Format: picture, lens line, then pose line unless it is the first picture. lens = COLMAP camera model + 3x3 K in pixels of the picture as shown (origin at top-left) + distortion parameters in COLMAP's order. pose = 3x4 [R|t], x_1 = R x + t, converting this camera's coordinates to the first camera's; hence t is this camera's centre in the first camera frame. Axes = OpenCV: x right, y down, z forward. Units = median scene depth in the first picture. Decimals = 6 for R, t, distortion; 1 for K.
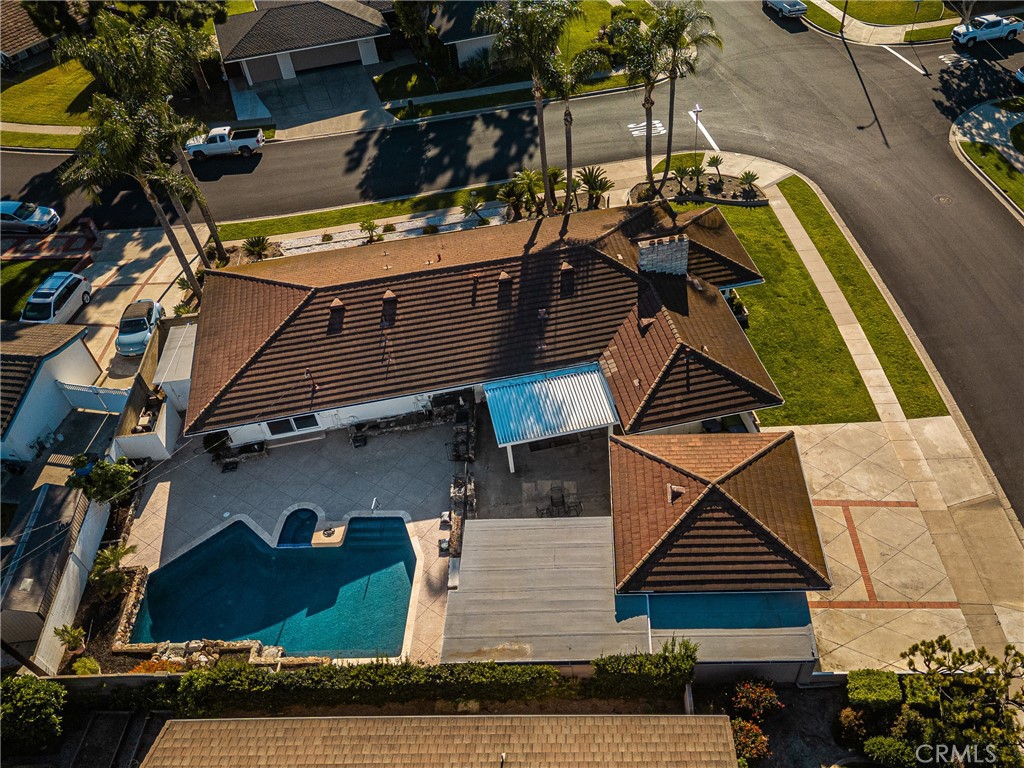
lens RADIAL K [[824.5, 0, 581.6], [0, 824.5, 435.8], [0, 0, 1]] dist [0.067970, -0.066007]
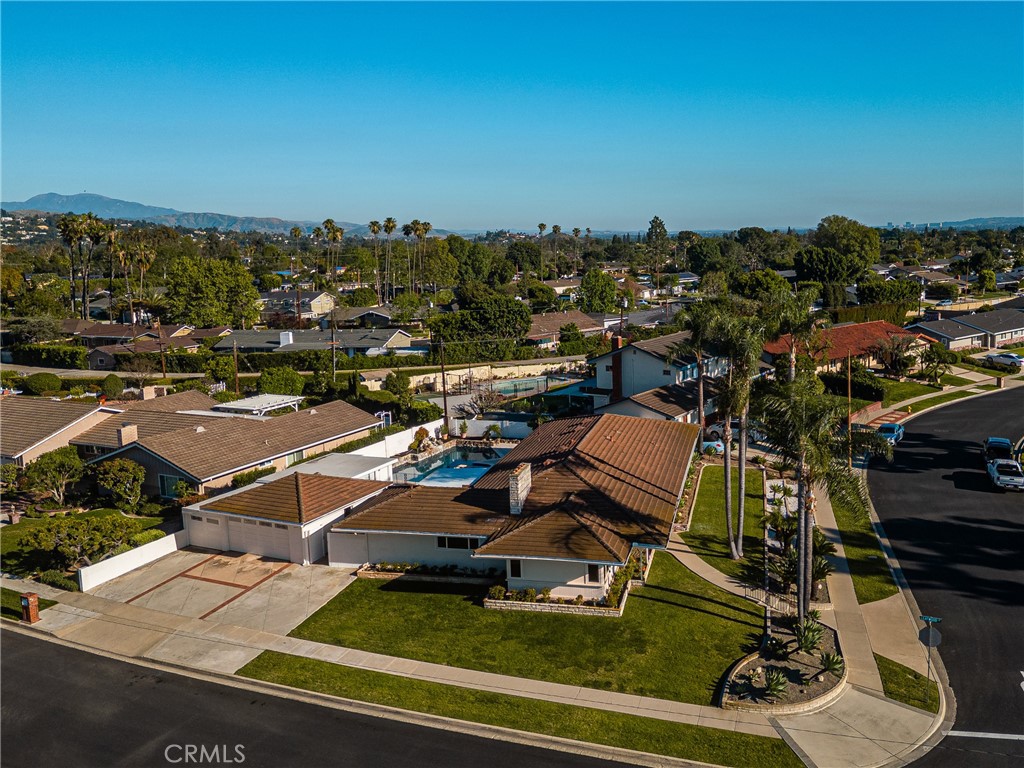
lens RADIAL K [[847.8, 0, 556.2], [0, 847.8, 356.0], [0, 0, 1]] dist [0.092452, -0.102665]
pose [[-0.446376, 0.169772, -0.878593, 1.053600], [-0.618240, 0.651320, 0.439957, -0.872291], [0.646938, 0.739567, -0.185774, 1.162918]]
